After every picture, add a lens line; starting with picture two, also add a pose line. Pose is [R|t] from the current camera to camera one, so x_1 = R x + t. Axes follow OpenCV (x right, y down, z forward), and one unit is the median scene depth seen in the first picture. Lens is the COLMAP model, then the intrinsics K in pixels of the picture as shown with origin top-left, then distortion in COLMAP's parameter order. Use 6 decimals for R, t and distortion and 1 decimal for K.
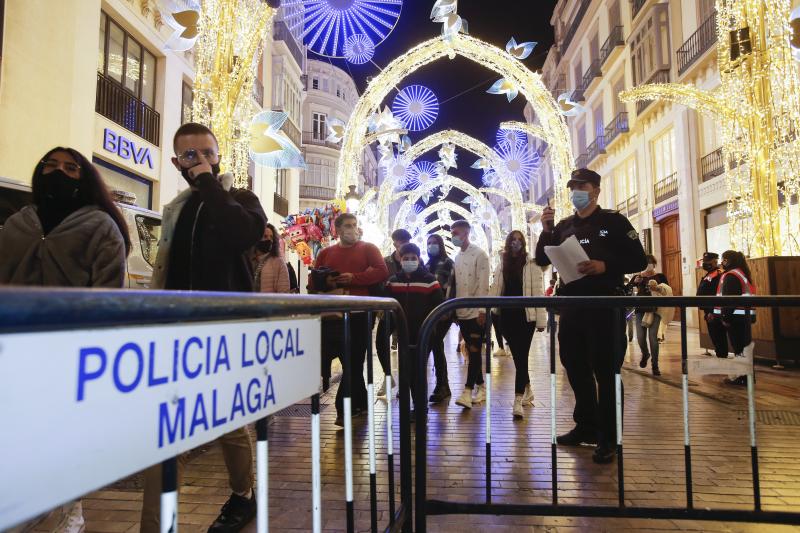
lens RADIAL K [[501.5, 0, 401.9], [0, 501.5, 263.3], [0, 0, 1]] dist [-0.027311, 0.041469]
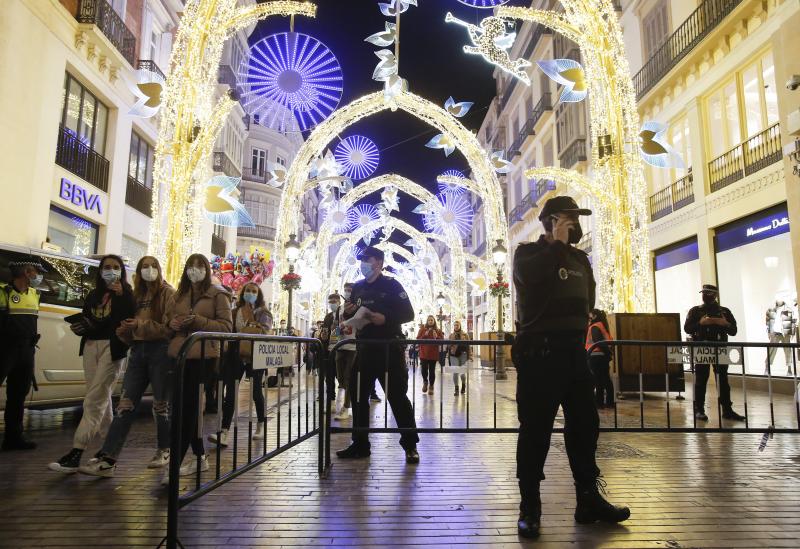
lens RADIAL K [[540.8, 0, 408.8], [0, 540.8, 275.7], [0, 0, 1]] dist [-0.032769, 0.022353]
pose [[0.992168, 0.029918, 0.121272, 0.008308], [-0.023238, 0.998153, -0.056132, -0.008771], [-0.122727, 0.052874, 0.991031, -0.149544]]
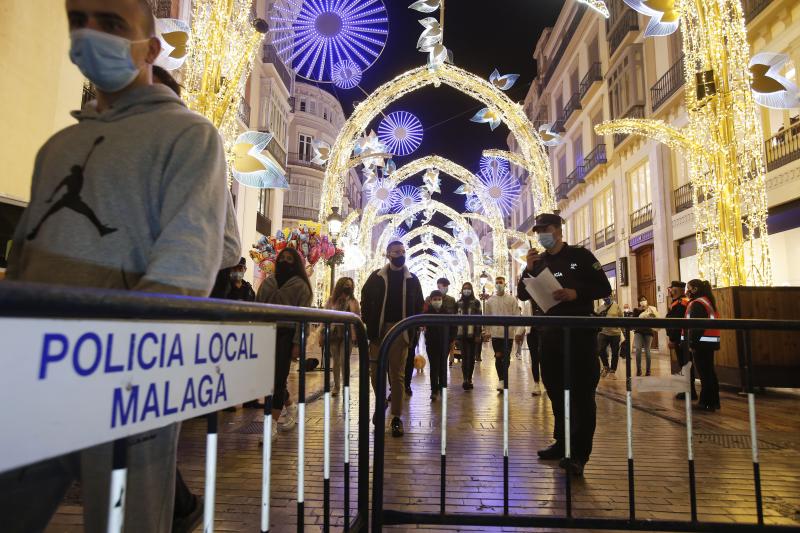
lens RADIAL K [[501.5, 0, 404.0], [0, 501.5, 260.7], [0, 0, 1]] dist [-0.027311, 0.041469]
pose [[0.998989, 0.024989, 0.037382, 0.003937], [-0.023055, 0.998416, -0.051319, 0.000999], [-0.038606, 0.050406, 0.997982, -0.005623]]
